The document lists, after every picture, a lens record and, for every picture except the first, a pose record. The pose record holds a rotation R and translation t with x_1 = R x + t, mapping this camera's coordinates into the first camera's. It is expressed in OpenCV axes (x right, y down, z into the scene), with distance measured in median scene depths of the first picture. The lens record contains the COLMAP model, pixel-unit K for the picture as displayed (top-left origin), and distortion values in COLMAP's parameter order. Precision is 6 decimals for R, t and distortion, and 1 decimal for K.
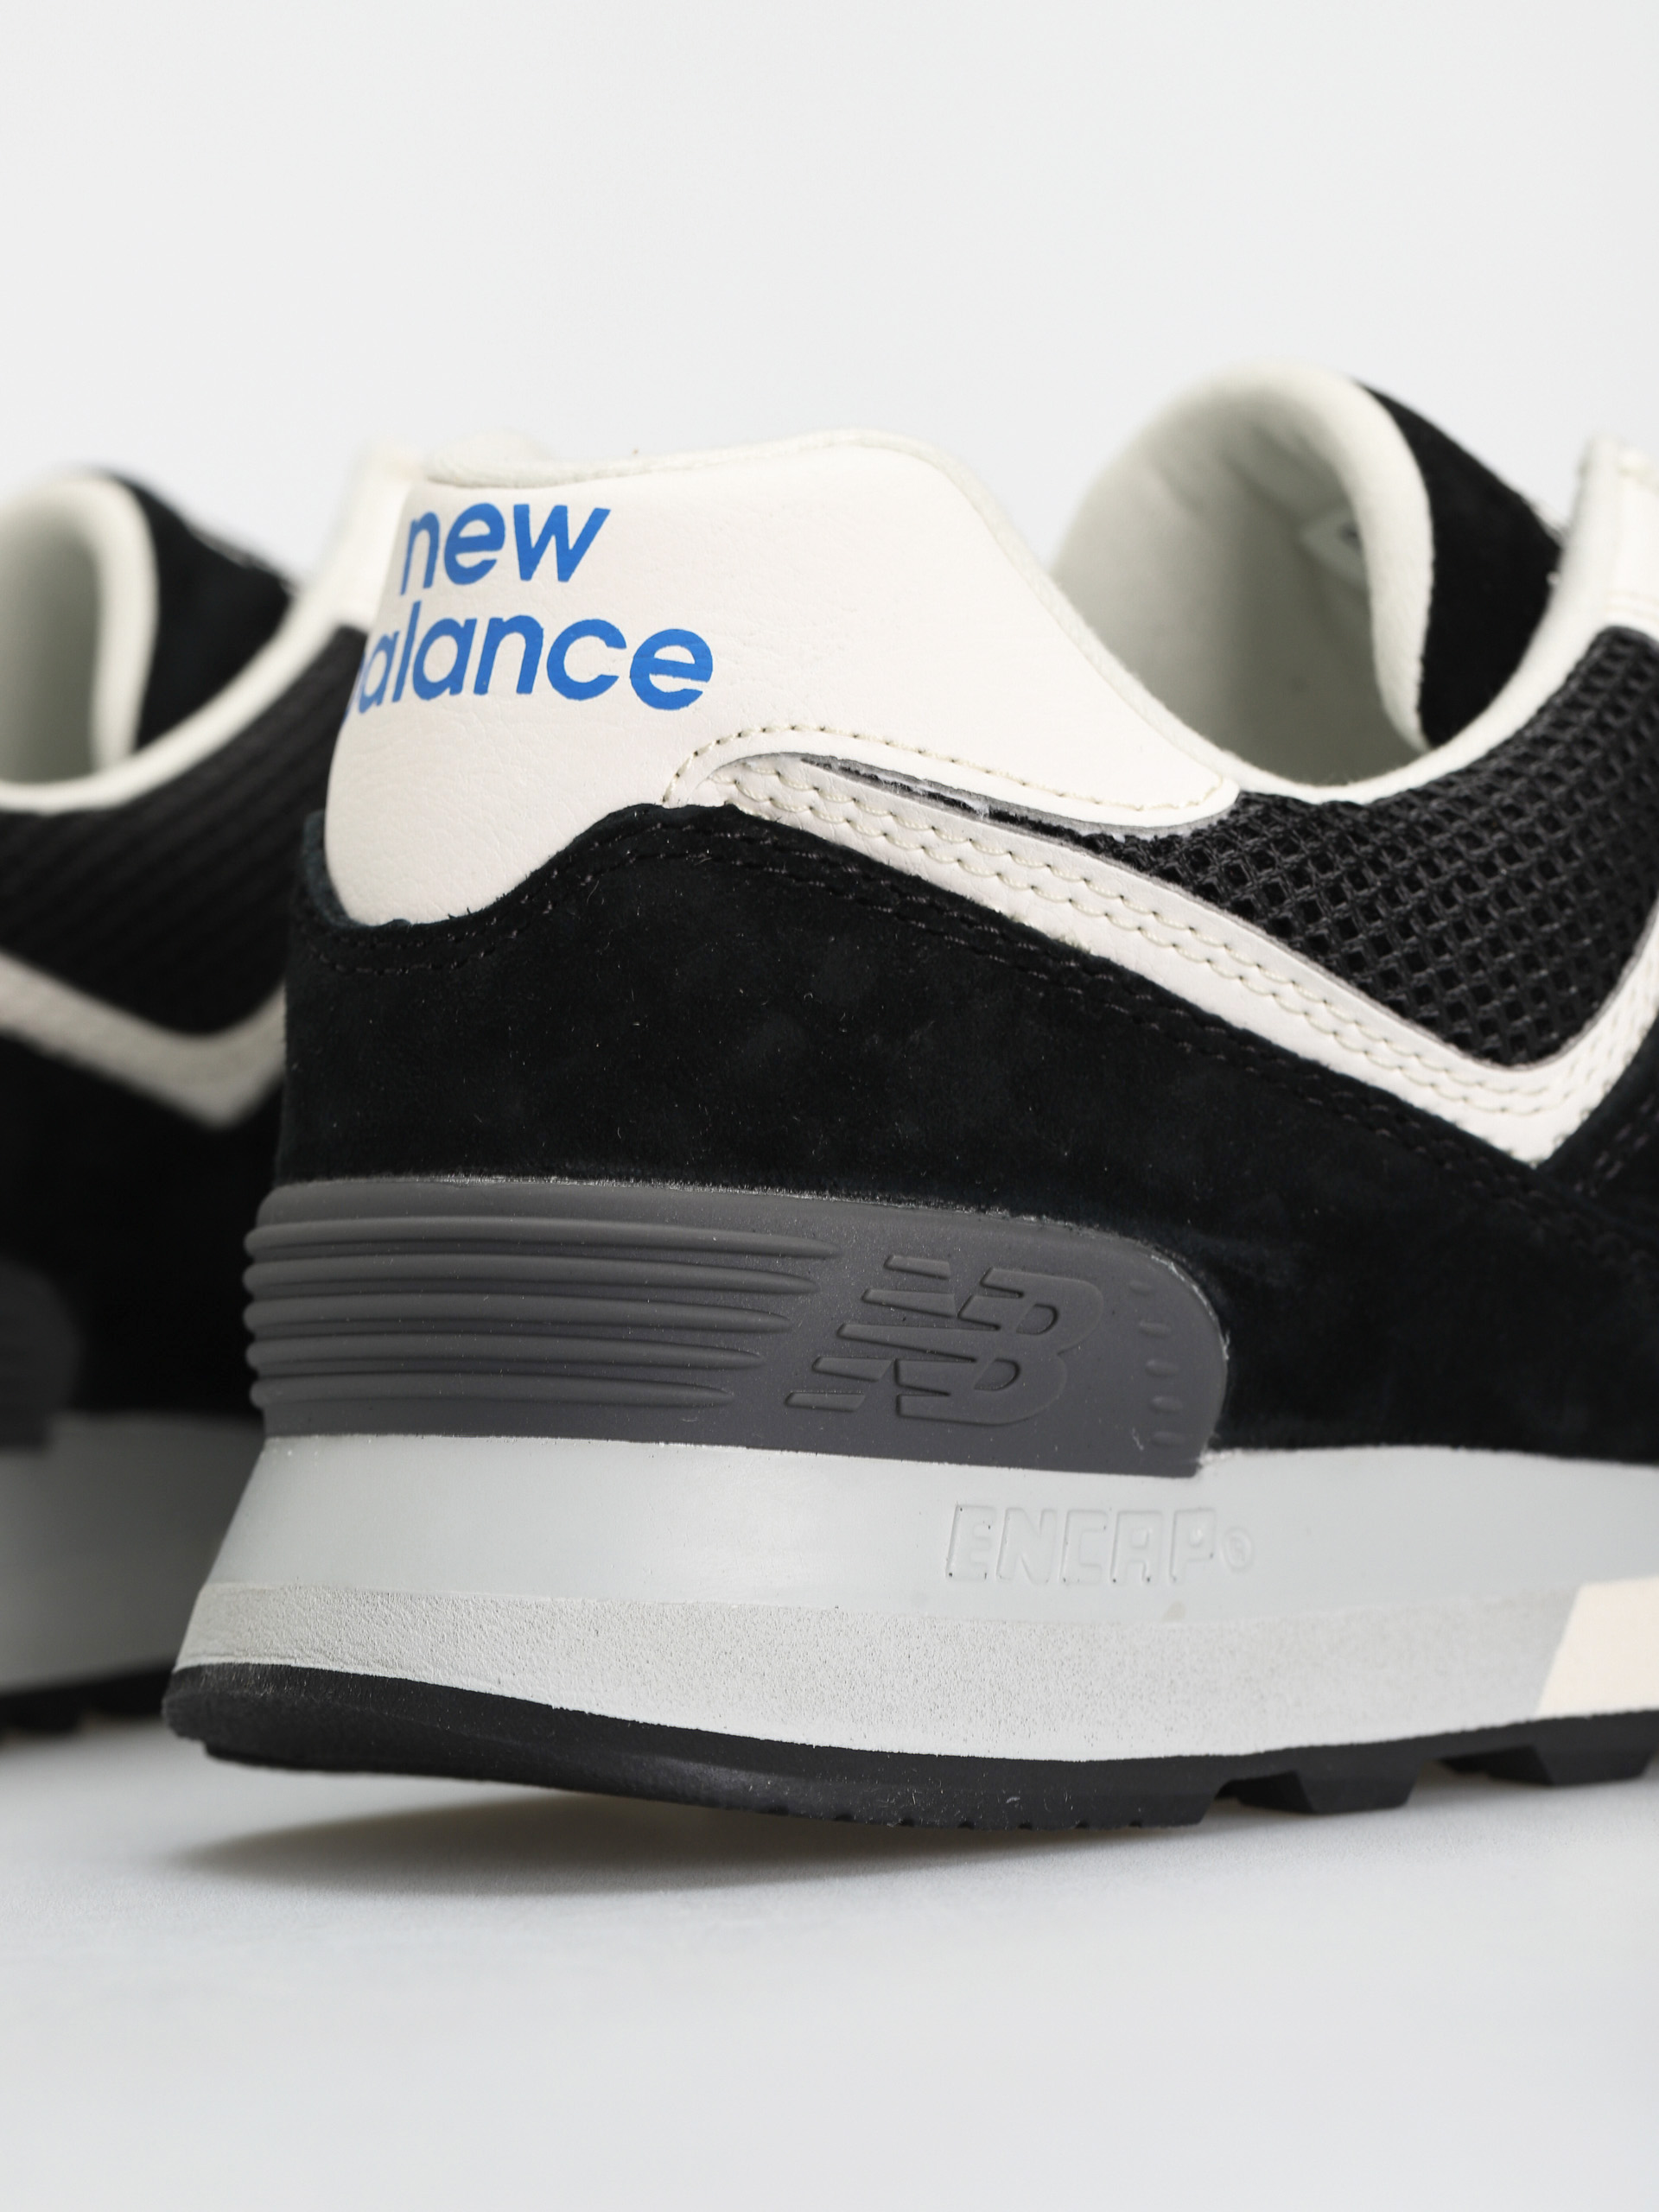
lens RADIAL K [[7517.1, 0, 829.5], [0, 7517.1, 1106.0], [0, 0, 1]] dist [-0.191172, 2.261875]
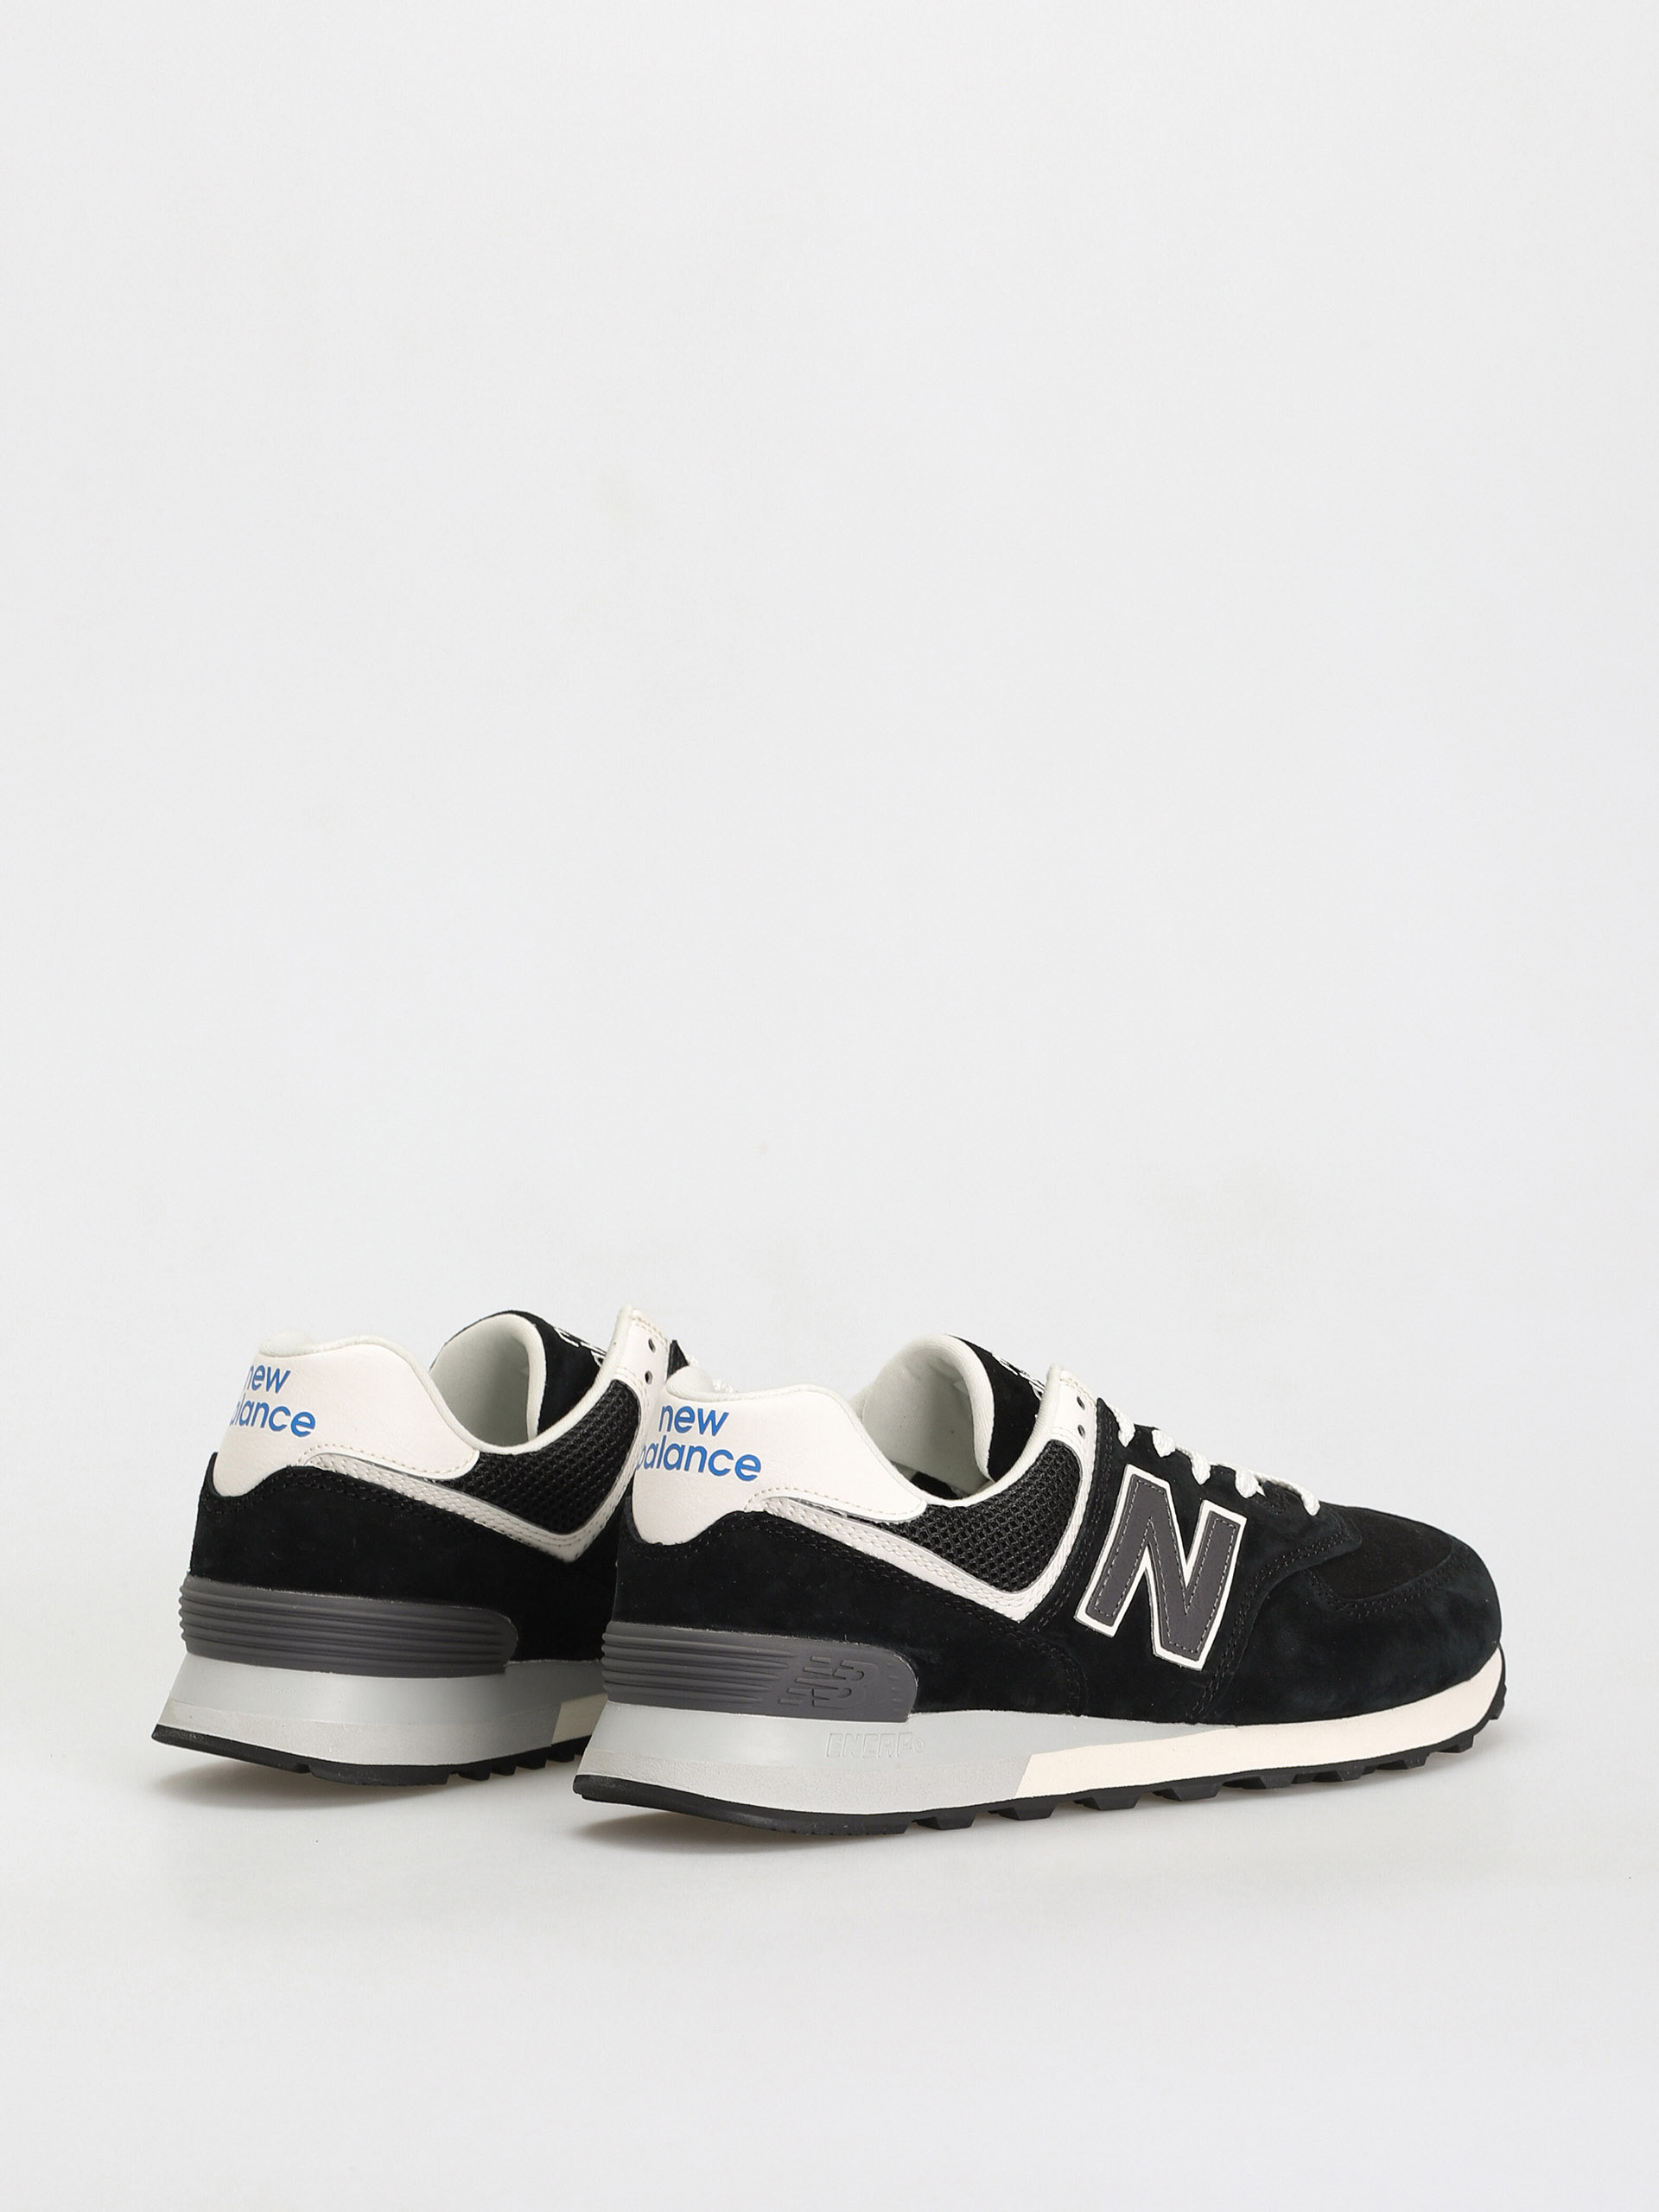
lens RADIAL K [[7517.1, 0, 829.5], [0, 7517.1, 1106.0], [0, 0, 1]] dist [-0.191172, 2.261875]
pose [[0.999213, 0.028331, 0.027767, -0.078033], [-0.029509, 0.998640, 0.042971, -0.343309], [-0.026512, -0.043757, 0.998690, -2.130235]]
